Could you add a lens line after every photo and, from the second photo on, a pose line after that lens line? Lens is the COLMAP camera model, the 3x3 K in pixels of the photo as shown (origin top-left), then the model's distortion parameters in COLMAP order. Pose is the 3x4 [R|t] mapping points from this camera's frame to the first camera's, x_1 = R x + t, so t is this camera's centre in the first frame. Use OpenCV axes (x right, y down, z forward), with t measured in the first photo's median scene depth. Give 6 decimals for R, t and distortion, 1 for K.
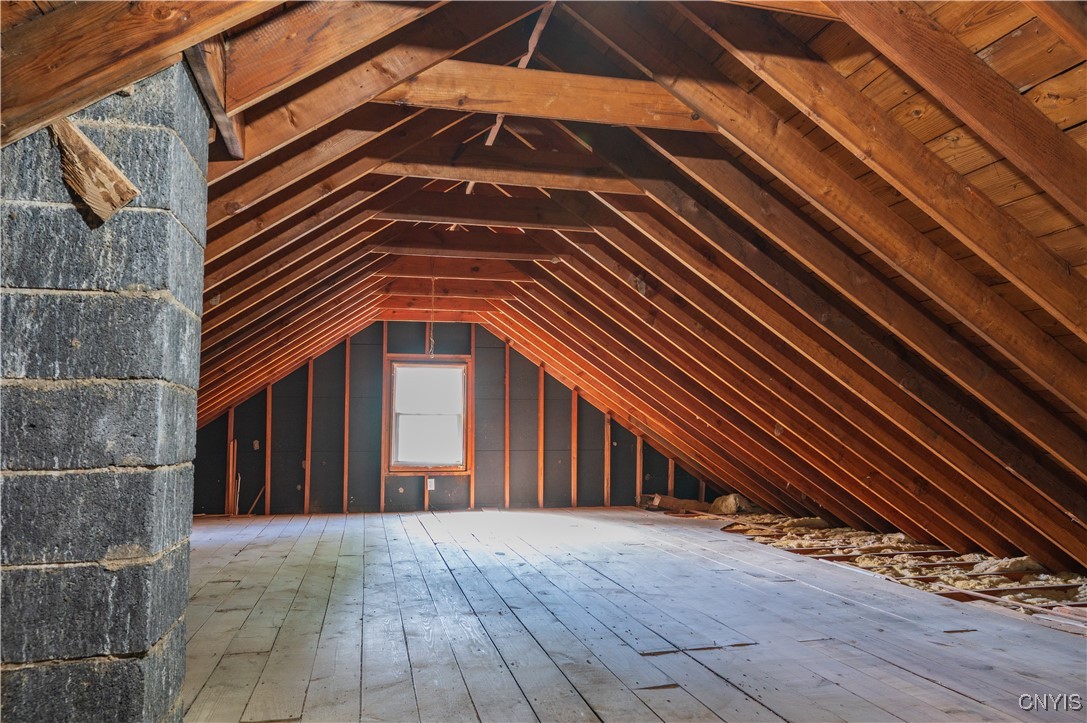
lens RADIAL K [[801.3, 0, 575.4], [0, 801.3, 355.4], [0, 0, 1]] dist [-0.003046, -0.003505]
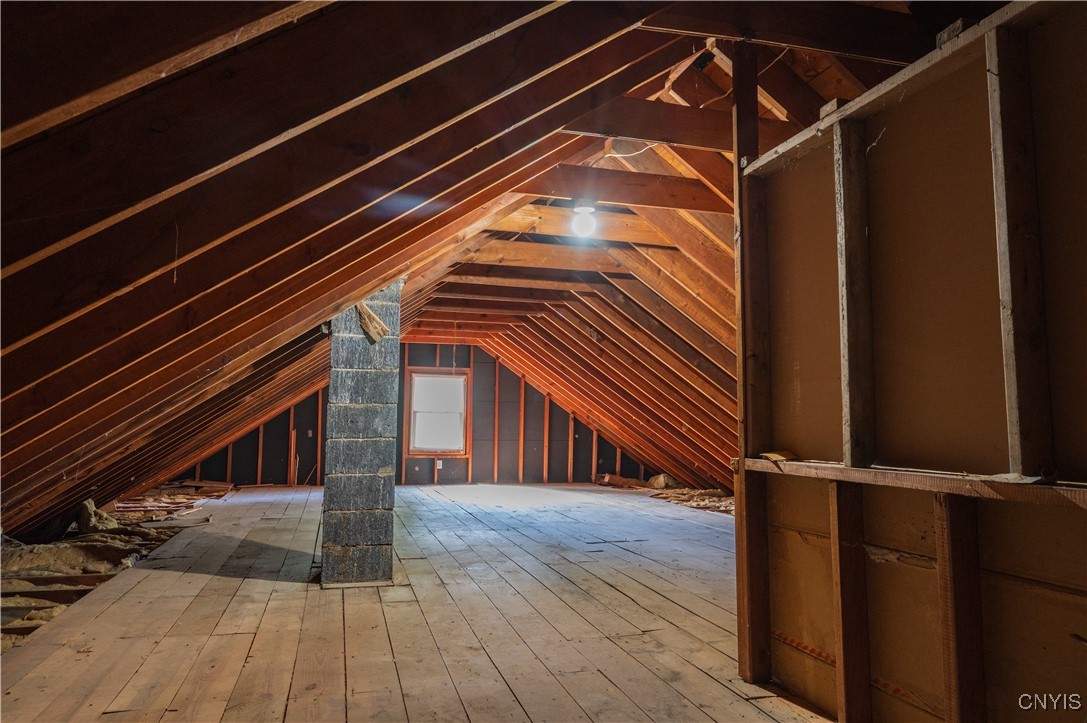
lens RADIAL K [[801.3, 0, 575.4], [0, 801.3, 355.4], [0, 0, 1]] dist [-0.003046, -0.003505]
pose [[0.998921, 0.016392, 0.043441, -0.014616], [-0.016643, 0.999847, 0.005421, -0.035142], [-0.043346, -0.006138, 0.999041, -0.374949]]
